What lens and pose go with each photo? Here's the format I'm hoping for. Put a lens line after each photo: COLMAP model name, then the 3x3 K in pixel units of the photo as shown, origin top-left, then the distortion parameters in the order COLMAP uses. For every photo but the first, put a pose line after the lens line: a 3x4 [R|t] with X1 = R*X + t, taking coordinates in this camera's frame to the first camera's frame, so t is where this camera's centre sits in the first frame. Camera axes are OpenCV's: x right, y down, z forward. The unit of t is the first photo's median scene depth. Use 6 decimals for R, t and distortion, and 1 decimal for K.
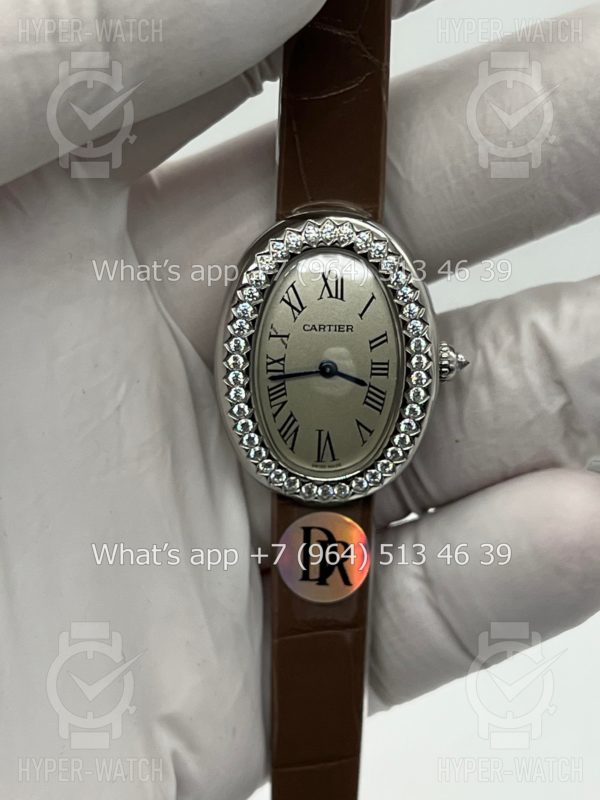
lens RADIAL K [[1781.3, 0, 302.6], [0, 1781.3, 400.6], [0, 0, 1]] dist [0.549689, 0.000000]
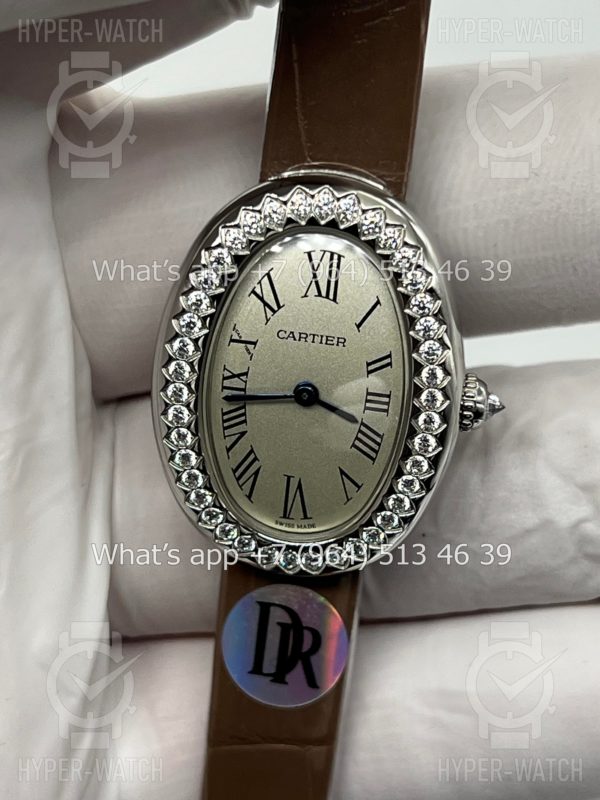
lens RADIAL K [[1781.3, 0, 296.8], [0, 1781.3, 399.0], [0, 0, 1]] dist [0.549689, 0.000000]
pose [[0.990695, 0.112543, -0.076532, 0.066227], [-0.112287, 0.993646, 0.007659, -0.020976], [0.076907, 0.001006, 0.997038, 0.277553]]
